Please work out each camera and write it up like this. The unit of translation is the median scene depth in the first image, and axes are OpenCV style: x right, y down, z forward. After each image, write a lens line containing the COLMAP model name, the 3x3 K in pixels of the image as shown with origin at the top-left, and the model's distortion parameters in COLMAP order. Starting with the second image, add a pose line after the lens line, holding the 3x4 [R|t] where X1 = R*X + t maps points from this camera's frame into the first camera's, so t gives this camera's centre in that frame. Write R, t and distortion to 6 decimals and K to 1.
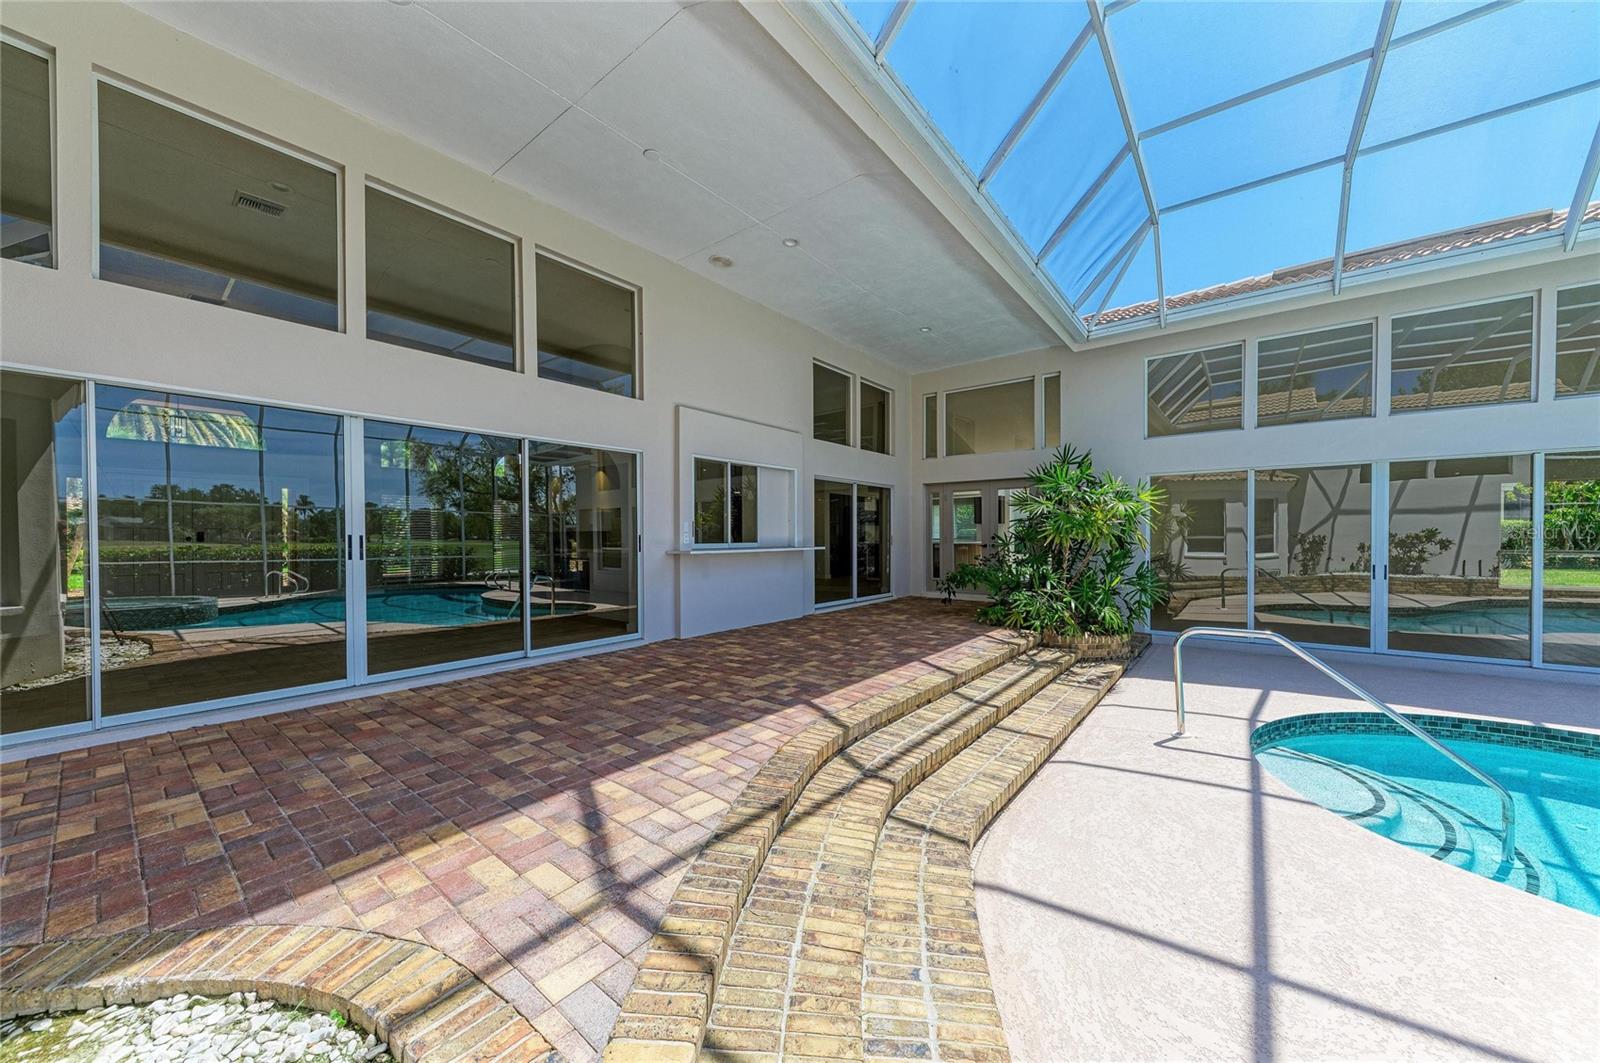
lens RADIAL K [[565.8, 0, 802.5], [0, 565.8, 543.2], [0, 0, 1]] dist [0.006454, -0.001923]
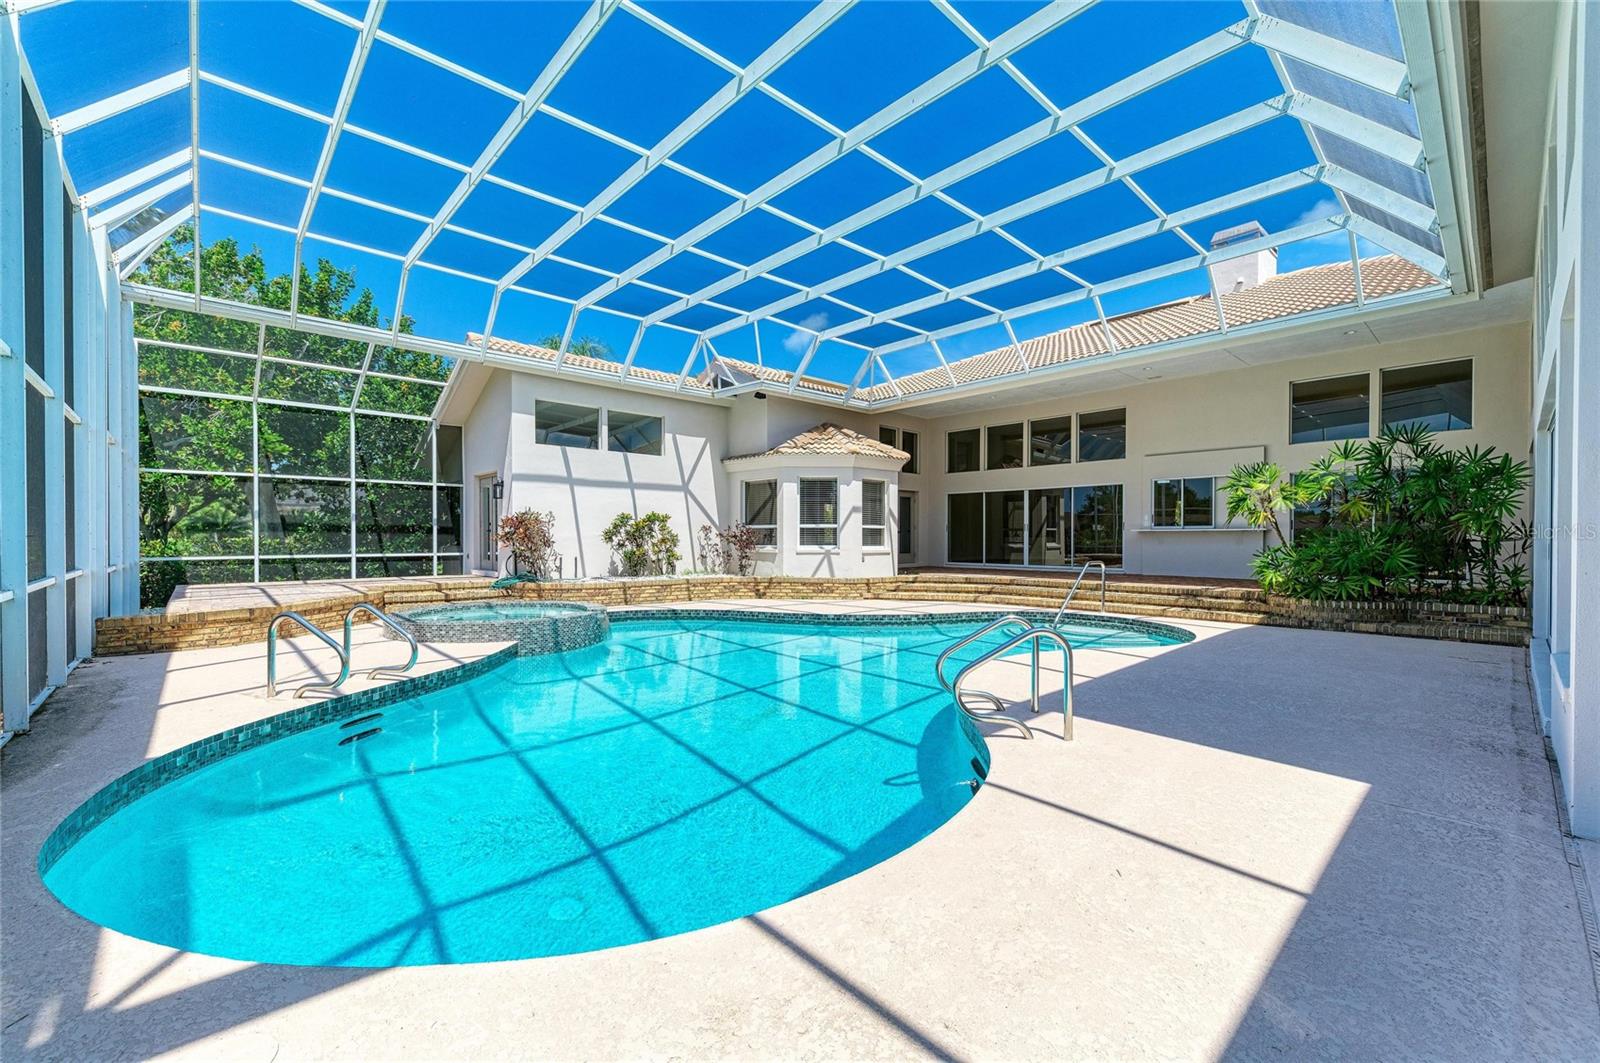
lens RADIAL K [[645.3, 0, 806.3], [0, 645.3, 541.6], [0, 0, 1]] dist [0.006207, -0.002224]
pose [[-0.162105, 0.010357, -0.986719, 2.303632], [-0.010645, 0.999868, 0.012244, 0.041656], [0.986716, 0.012488, -0.161973, 0.216629]]
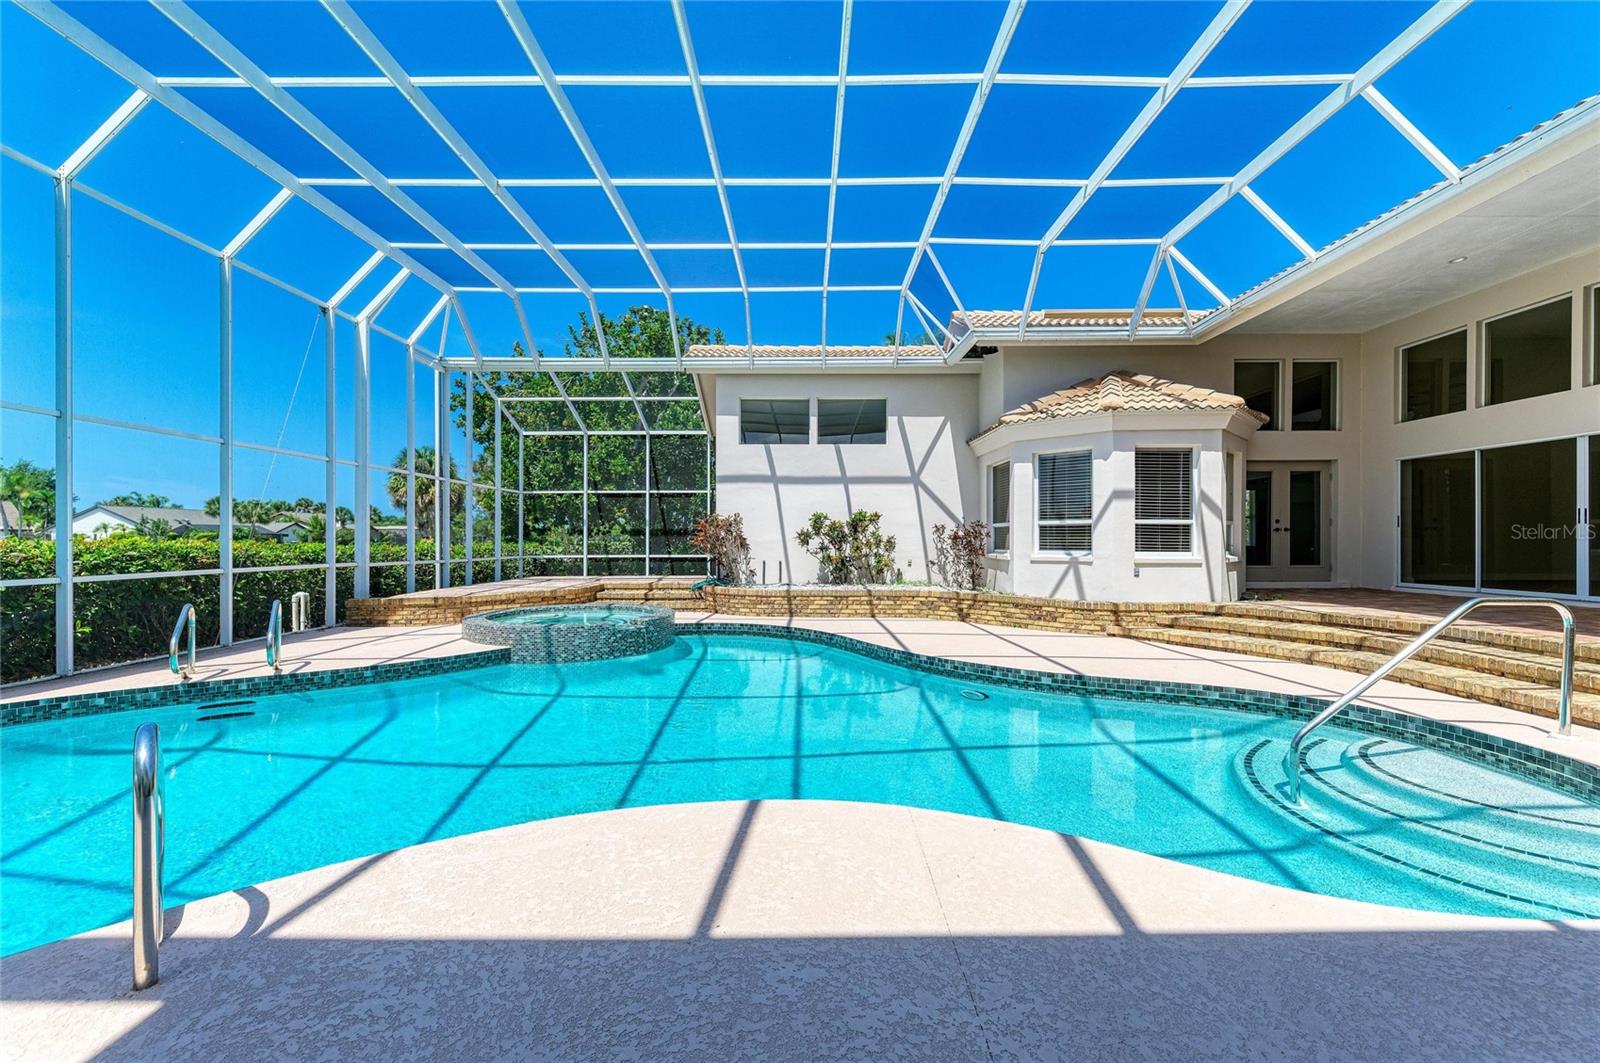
lens RADIAL K [[645.3, 0, 806.5], [0, 645.3, 541.3], [0, 0, 1]] dist [0.006207, -0.002224]
pose [[-0.790512, 0.007469, -0.612401, 1.473061], [-0.000736, 0.999913, 0.013145, 0.040408], [0.612446, 0.010842, -0.790438, 0.766403]]
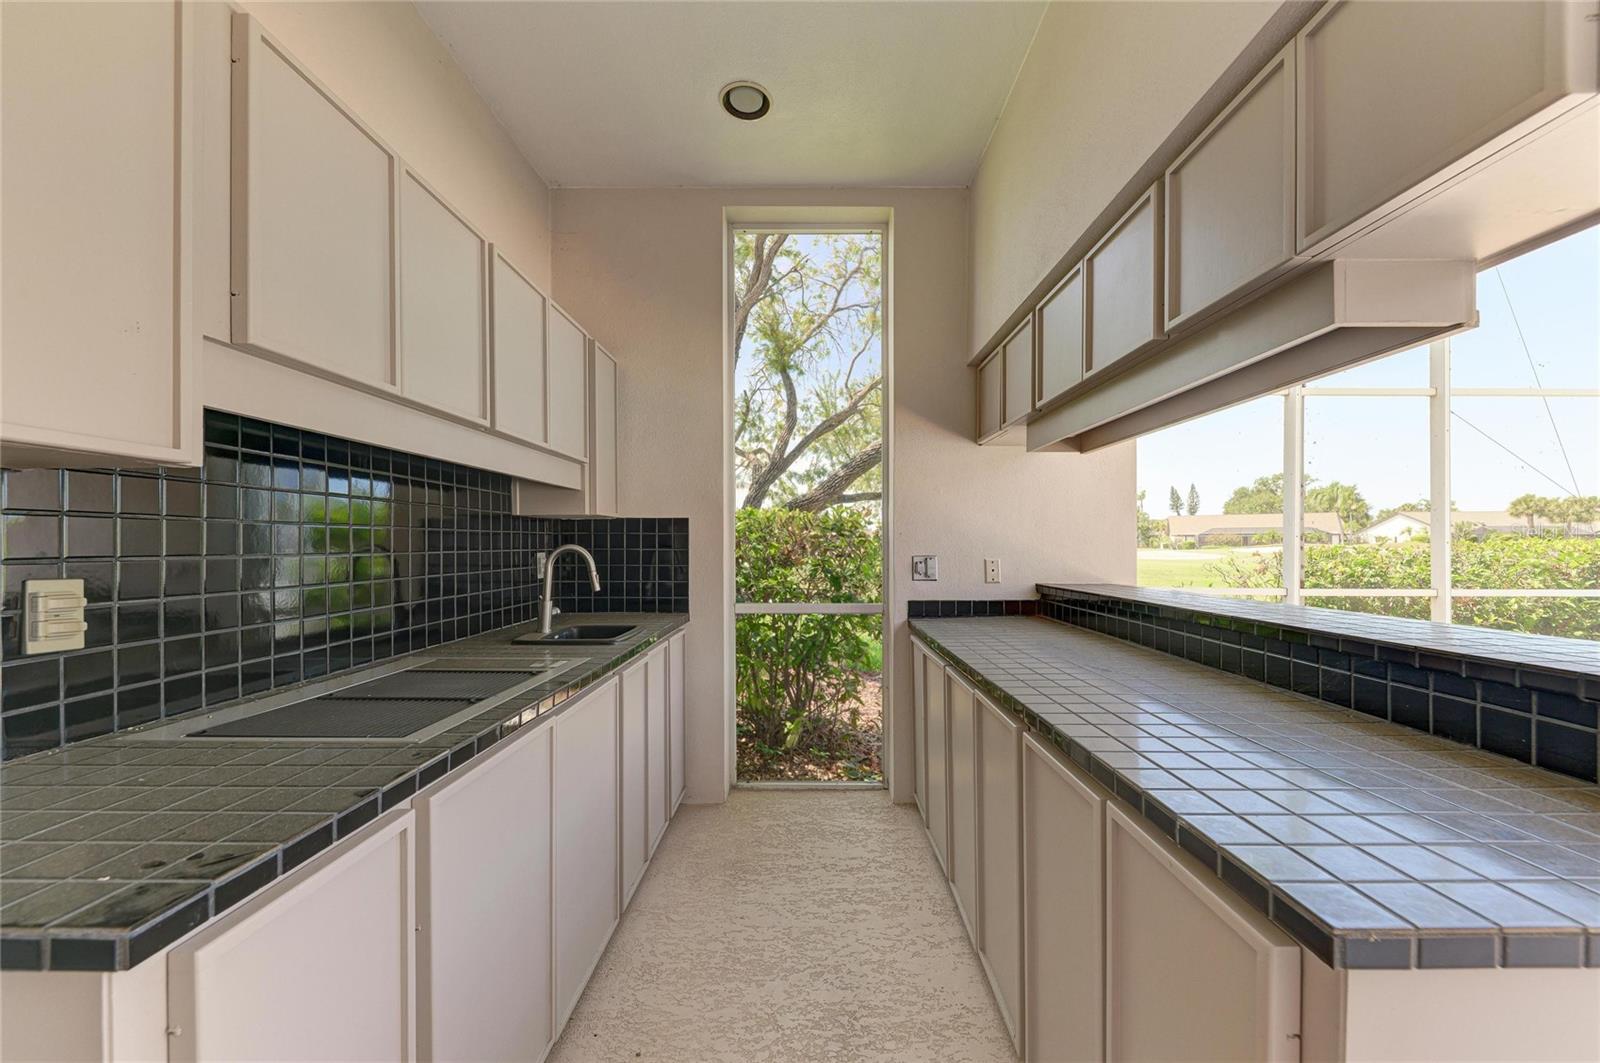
lens RADIAL K [[585.7, 0, 818.0], [0, 585.7, 541.5], [0, 0, 1]] dist [0.000512, -0.000566]
pose [[-0.608823, 0.008686, 0.793258, 2.180608], [0.012983, 0.999915, -0.000984, 0.027344], [-0.793200, 0.009700, -0.608884, 1.047672]]
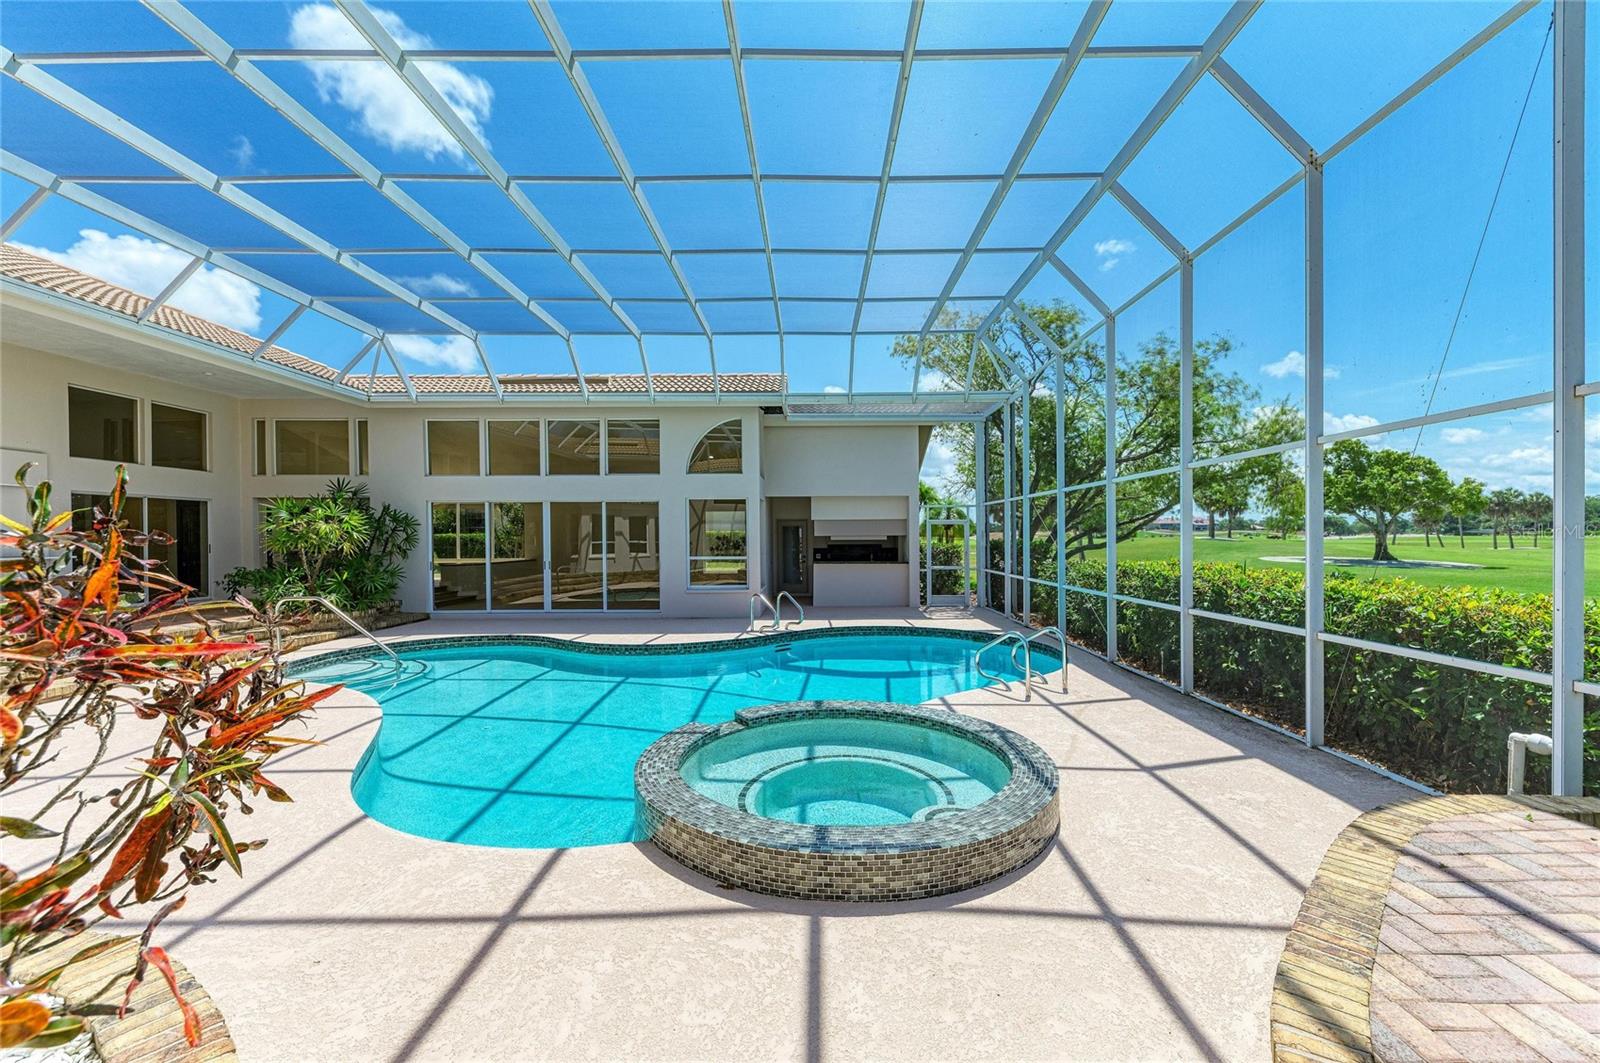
lens RADIAL K [[645.3, 0, 824.1], [0, 645.3, 538.7], [0, 0, 1]] dist [0.006207, -0.002224]
pose [[0.780199, -0.000334, 0.625532, 0.520889], [0.006443, 0.999951, -0.007503, -0.011941], [-0.625499, 0.009884, 0.780163, -1.237473]]
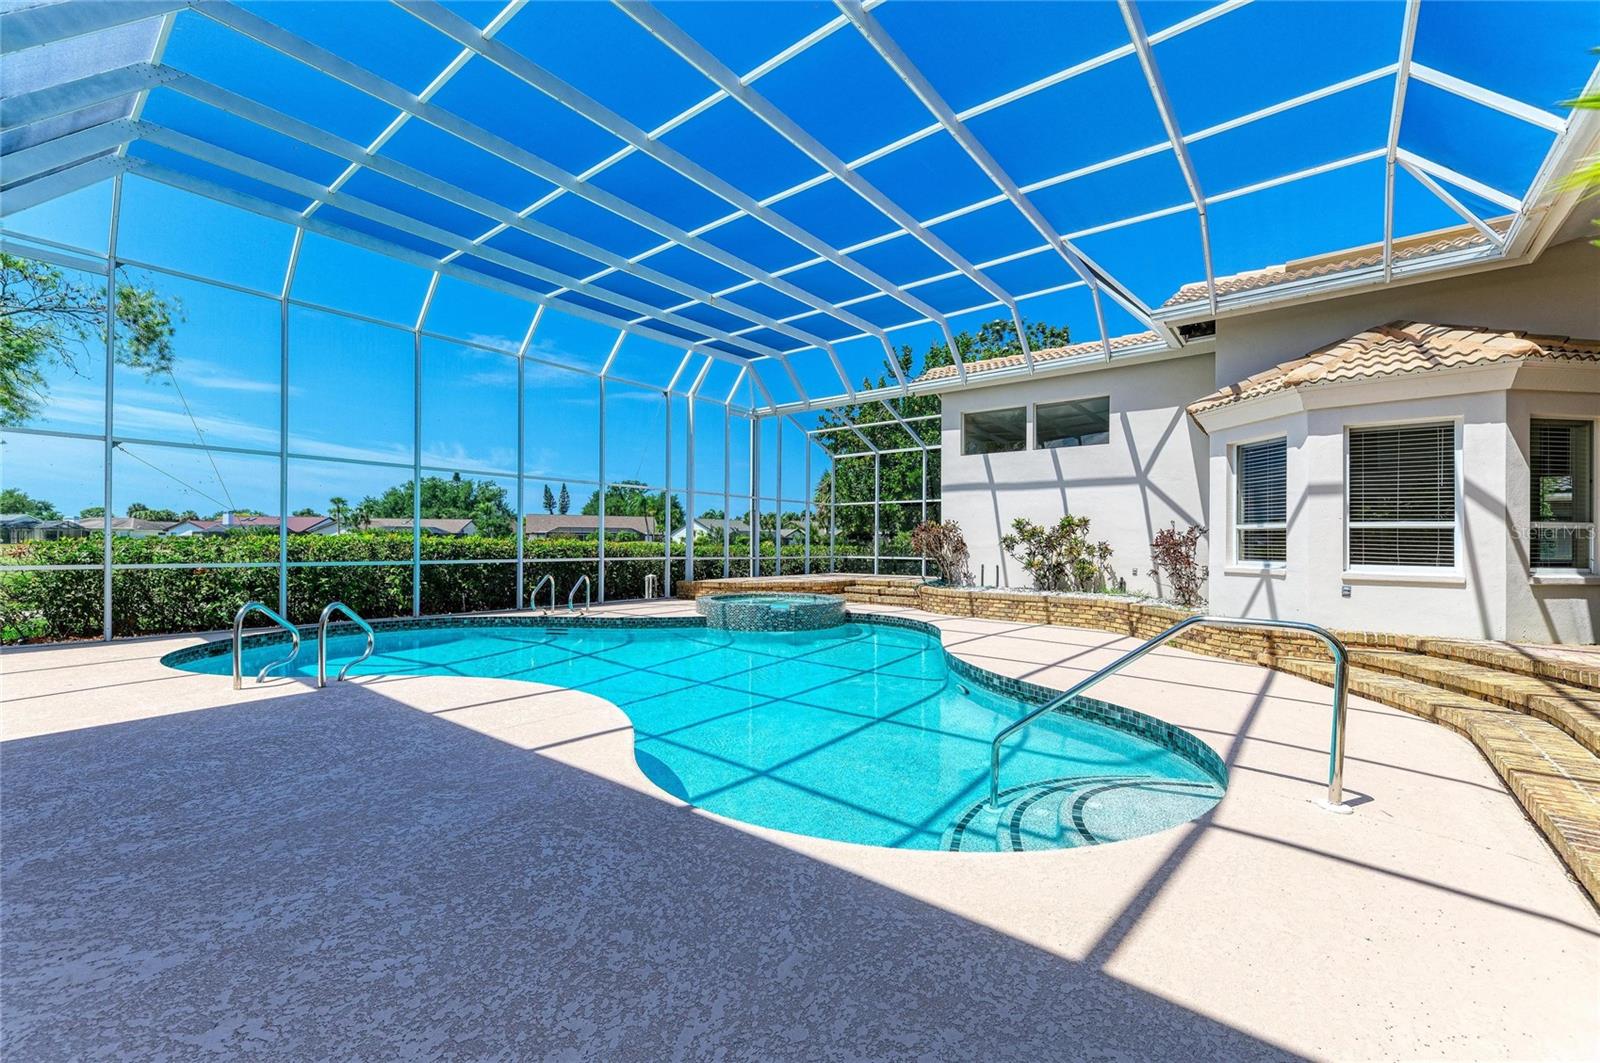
lens RADIAL K [[645.3, 0, 813.0], [0, 645.3, 542.4], [0, 0, 1]] dist [0.006207, -0.002224]
pose [[-0.999975, -0.004218, 0.005643, 0.877616], [-0.004167, 0.999951, 0.008998, 0.038079], [-0.005681, 0.008975, -0.999944, 1.217586]]
